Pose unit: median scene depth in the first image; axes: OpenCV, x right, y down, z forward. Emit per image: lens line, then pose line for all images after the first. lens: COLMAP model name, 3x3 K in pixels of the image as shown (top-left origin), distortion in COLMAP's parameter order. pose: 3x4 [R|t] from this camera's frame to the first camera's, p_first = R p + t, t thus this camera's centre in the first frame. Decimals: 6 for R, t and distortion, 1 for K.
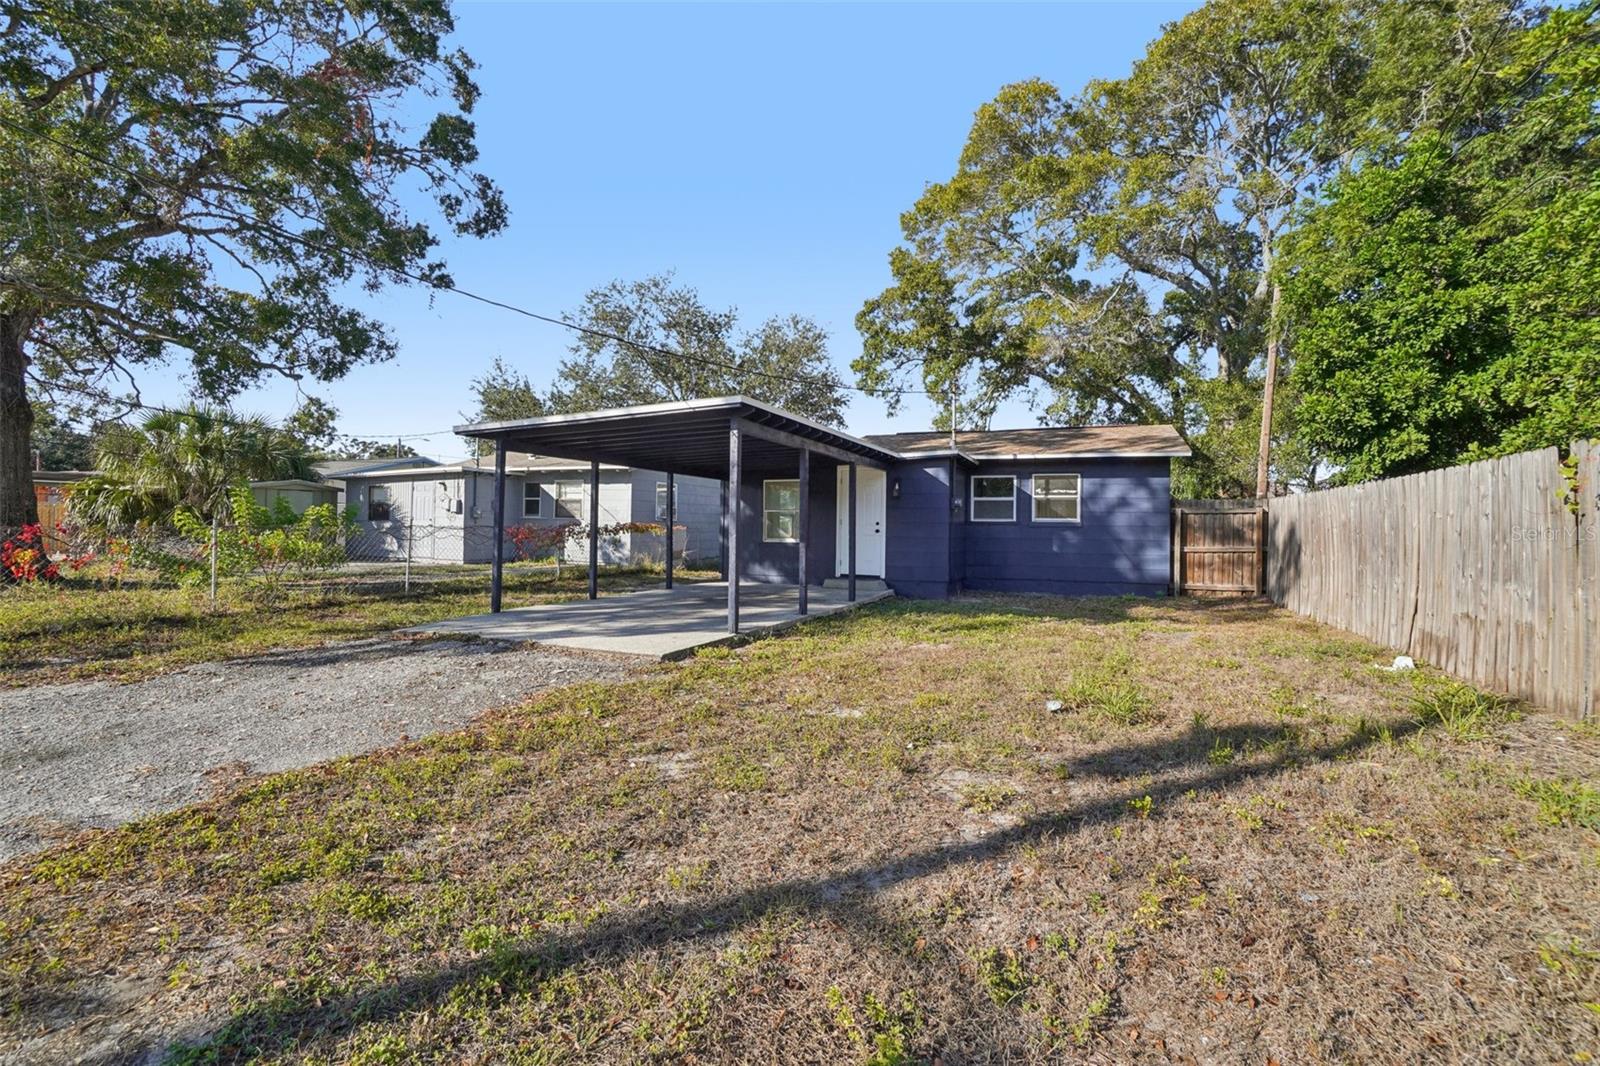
lens RADIAL K [[718.8, 0, 799.8], [0, 718.8, 520.5], [0, 0, 1]] dist [-0.047619, 0.020438]
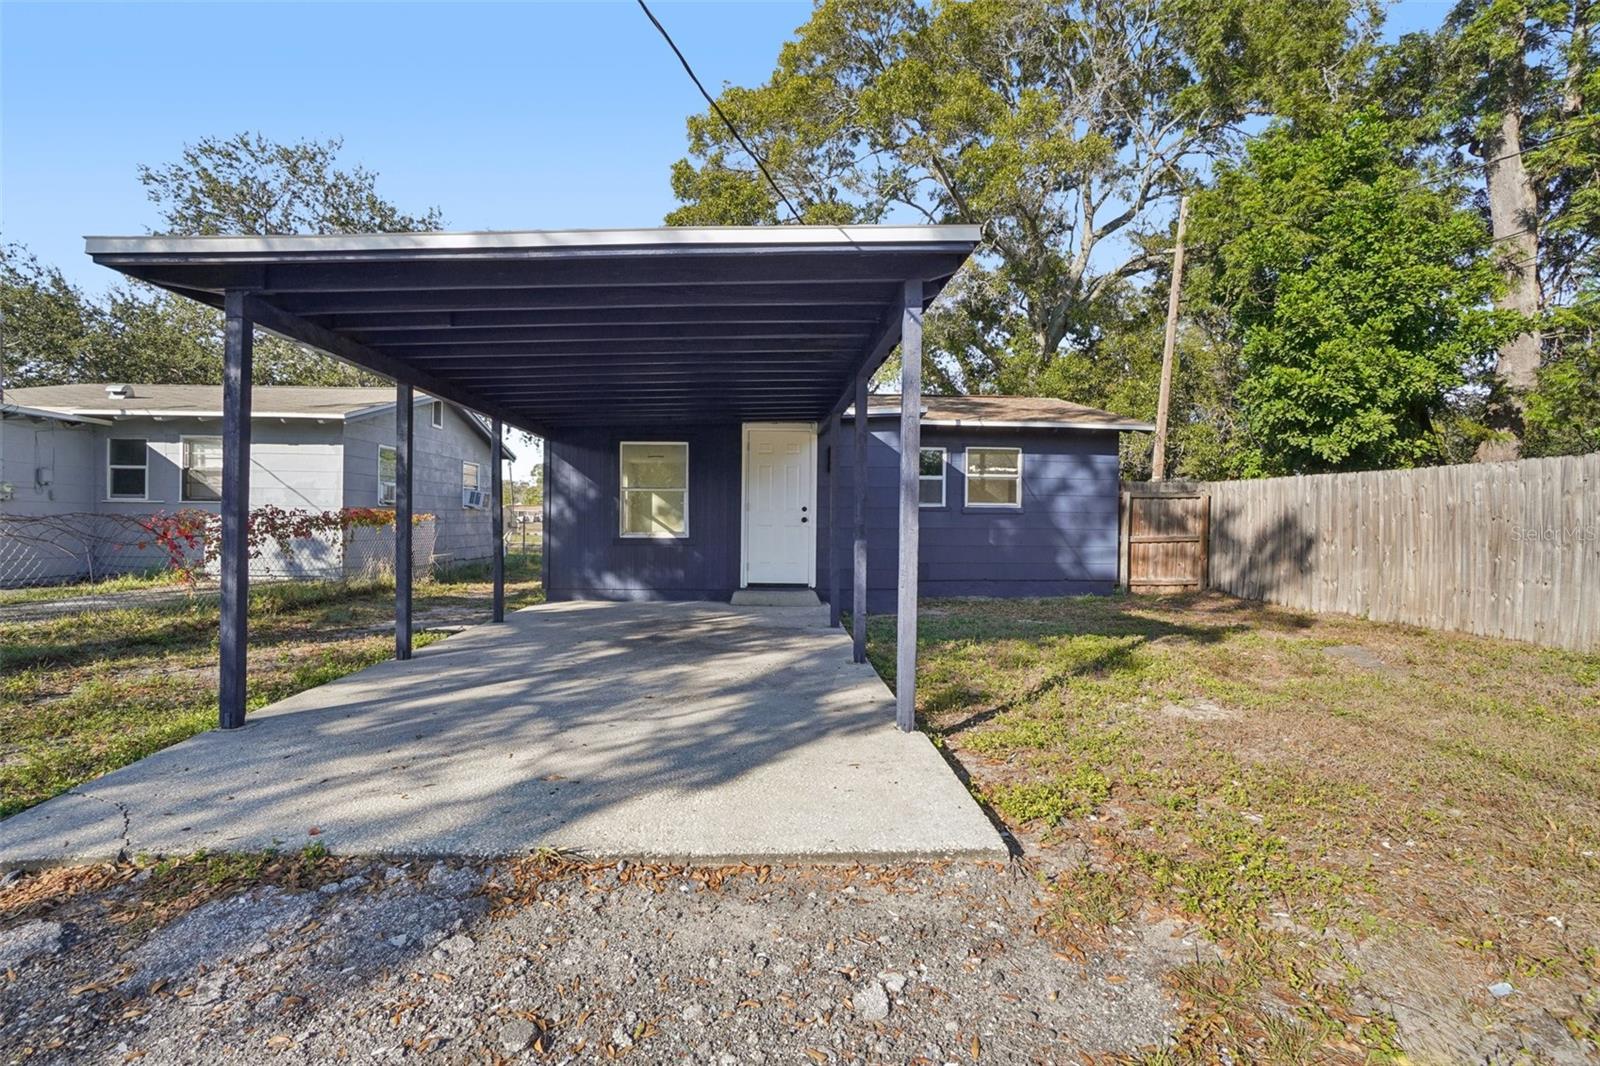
lens RADIAL K [[800.7, 0, 824.6], [0, 800.7, 529.7], [0, 0, 1]] dist [-0.071159, 0.045651]
pose [[0.903438, -0.009096, 0.428622, -0.189683], [-0.000897, 0.999733, 0.023108, 0.005794], [-0.428717, -0.021261, 0.903188, 0.280052]]
